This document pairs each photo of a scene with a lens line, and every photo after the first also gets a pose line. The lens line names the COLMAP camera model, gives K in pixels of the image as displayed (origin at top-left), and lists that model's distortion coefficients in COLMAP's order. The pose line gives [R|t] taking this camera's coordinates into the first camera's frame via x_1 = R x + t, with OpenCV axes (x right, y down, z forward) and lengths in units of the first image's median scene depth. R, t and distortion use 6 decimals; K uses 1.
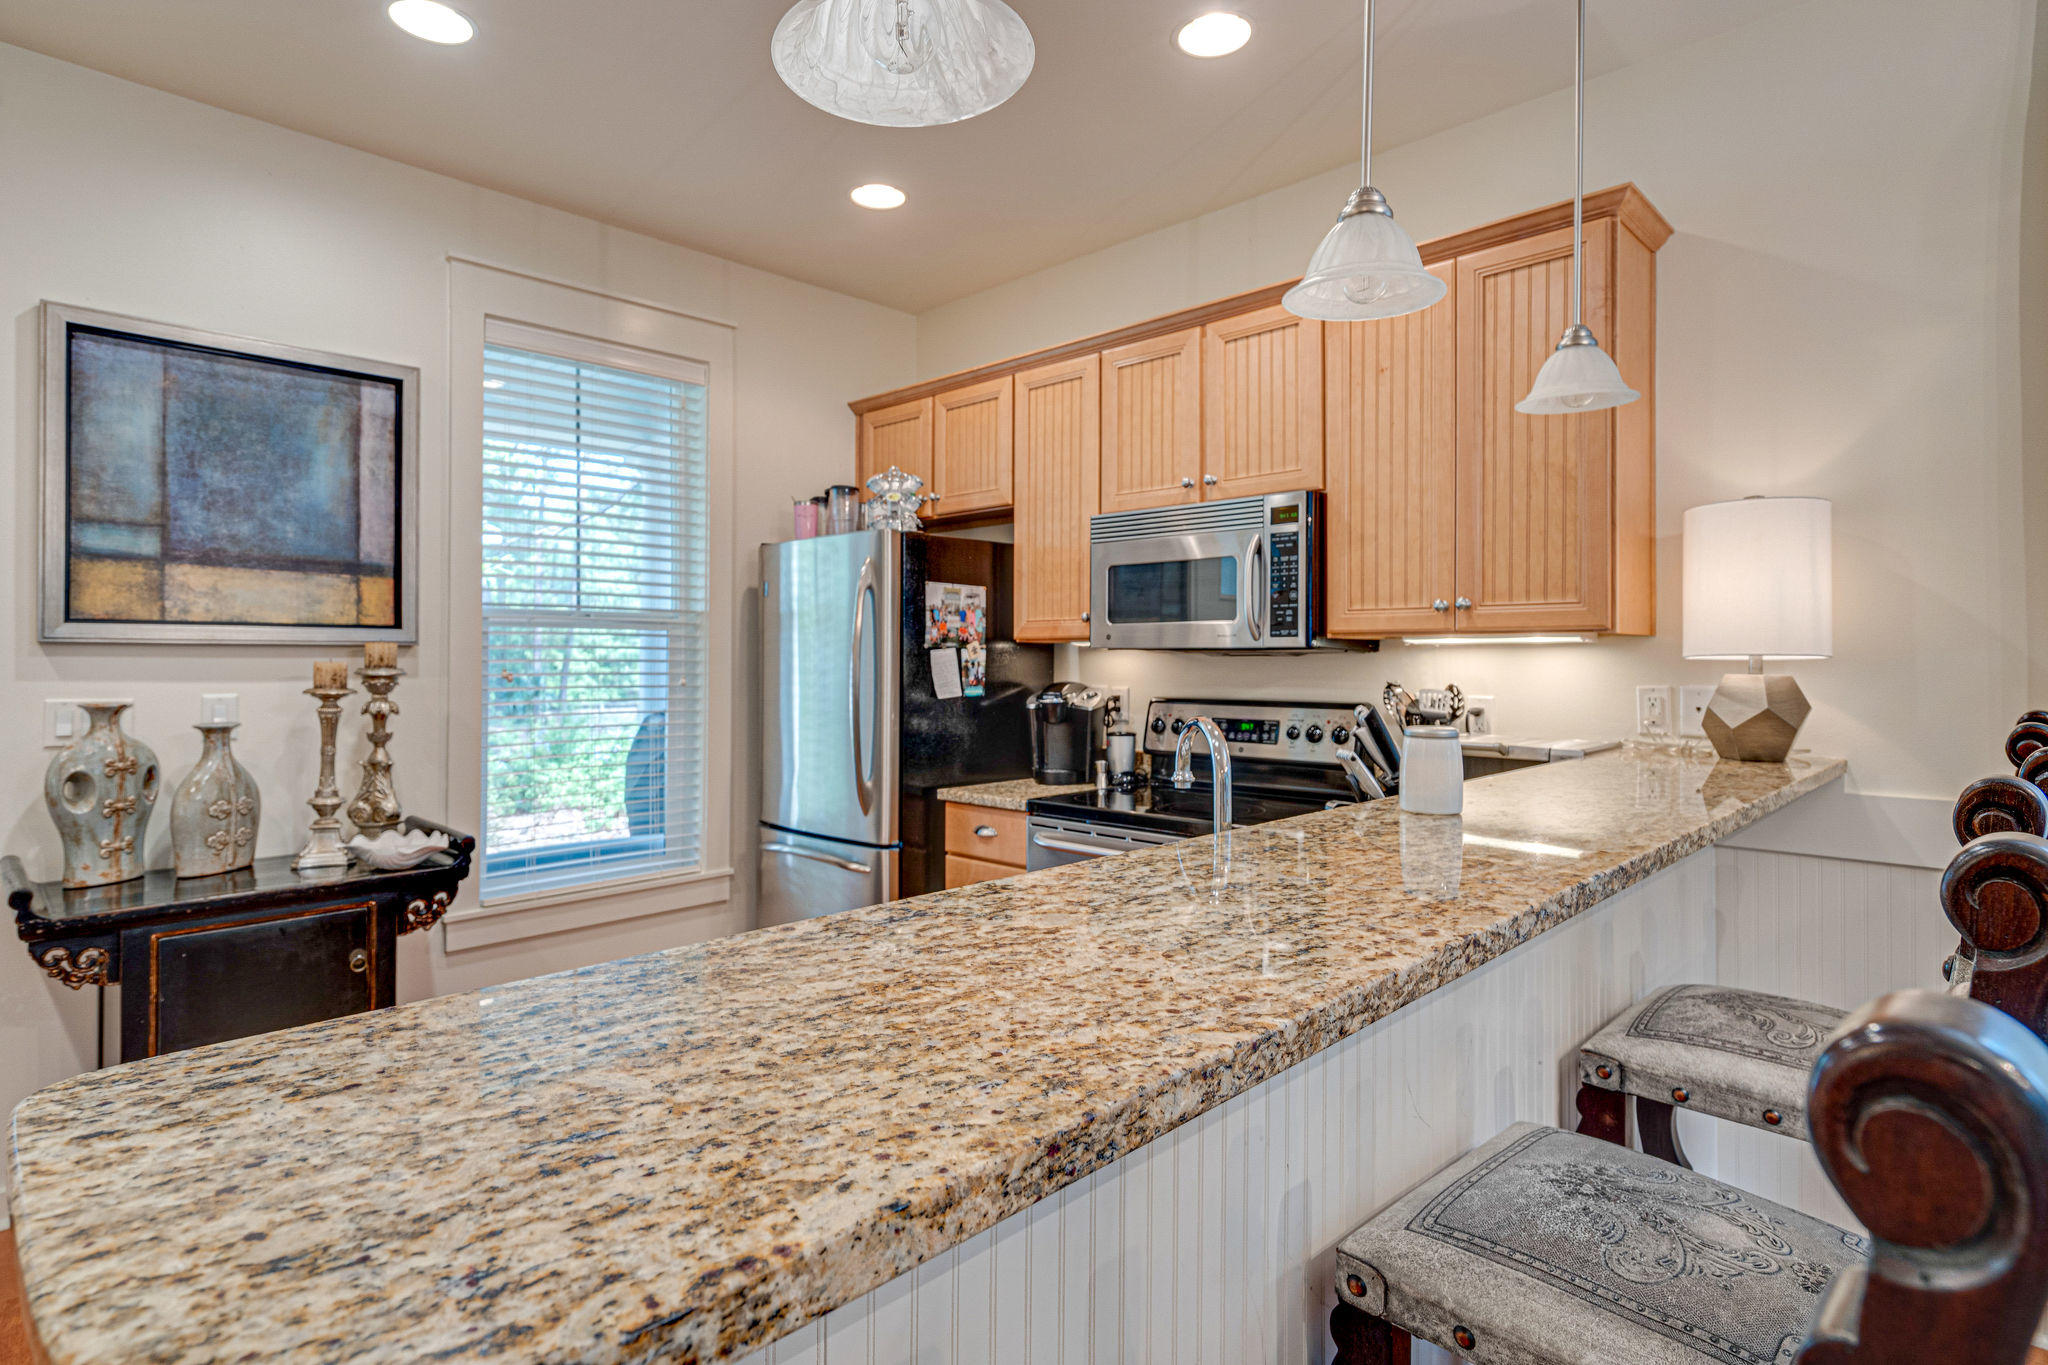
lens RADIAL K [[1042.6, 0, 1021.0], [0, 1042.6, 654.8], [0, 0, 1]] dist [-0.006326, 0.001795]
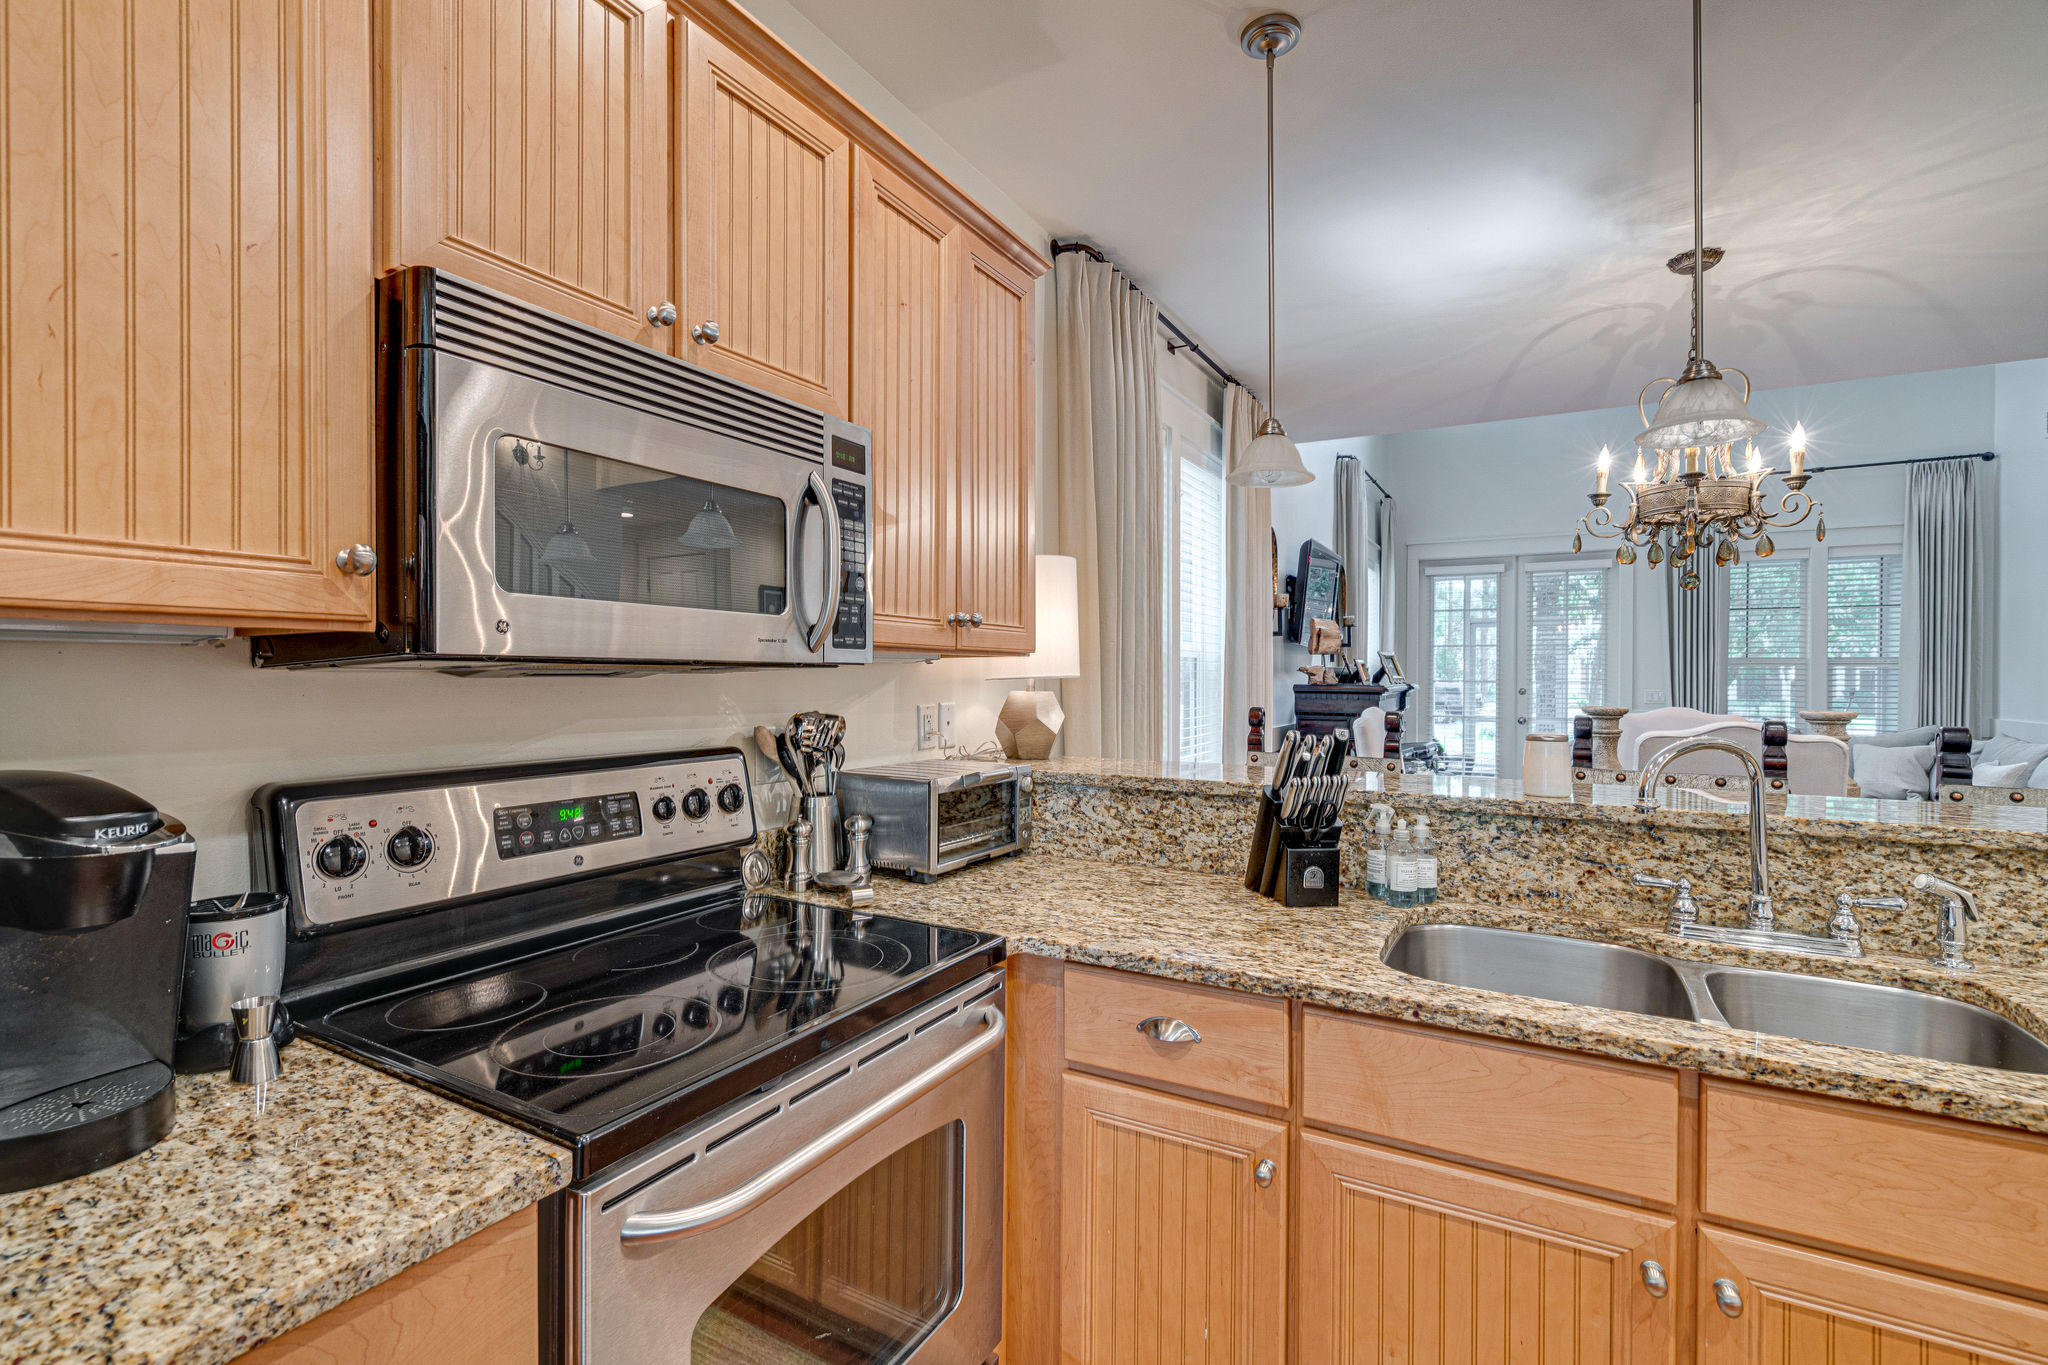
lens RADIAL K [[929.1, 0, 1020.9], [0, 929.1, 683.8], [0, 0, 1]] dist [-0.005930, 0.002482]
pose [[-0.253252, -0.009515, 0.967354, -0.314409], [-0.005908, 0.999948, 0.008289, -0.000456], [-0.967382, -0.003616, -0.253295, 1.011962]]
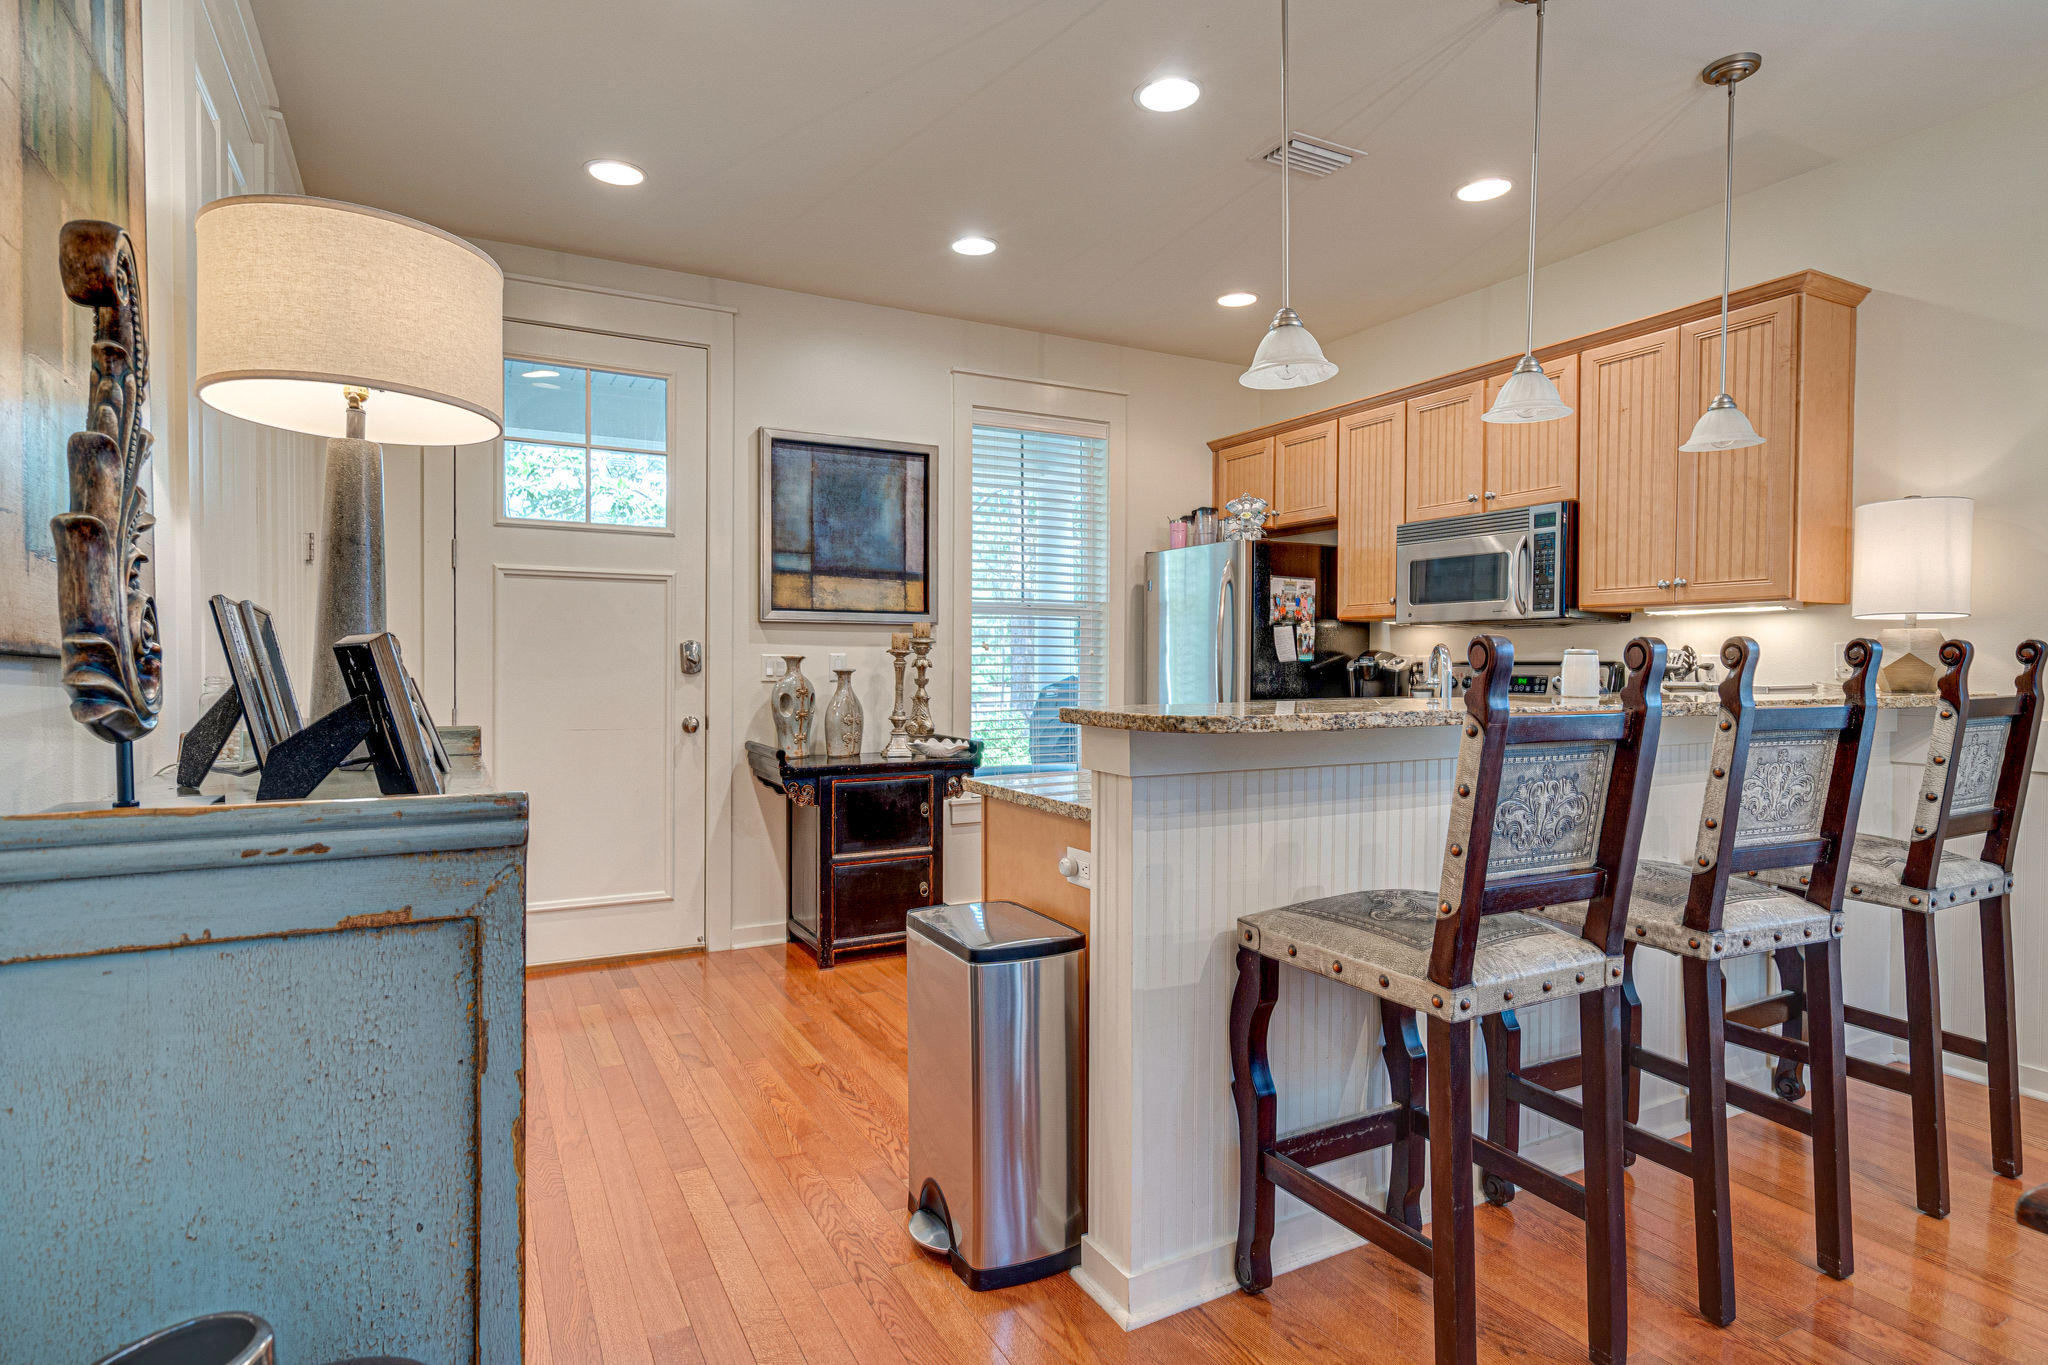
lens RADIAL K [[1072.9, 0, 1008.2], [0, 1072.9, 688.5], [0, 0, 1]] dist [0.003403, -0.000694]
pose [[0.952441, 0.008428, -0.304606, 0.013900], [-0.000529, 0.999662, 0.026005, 0.047620], [0.304722, -0.024607, 0.952123, -0.536642]]
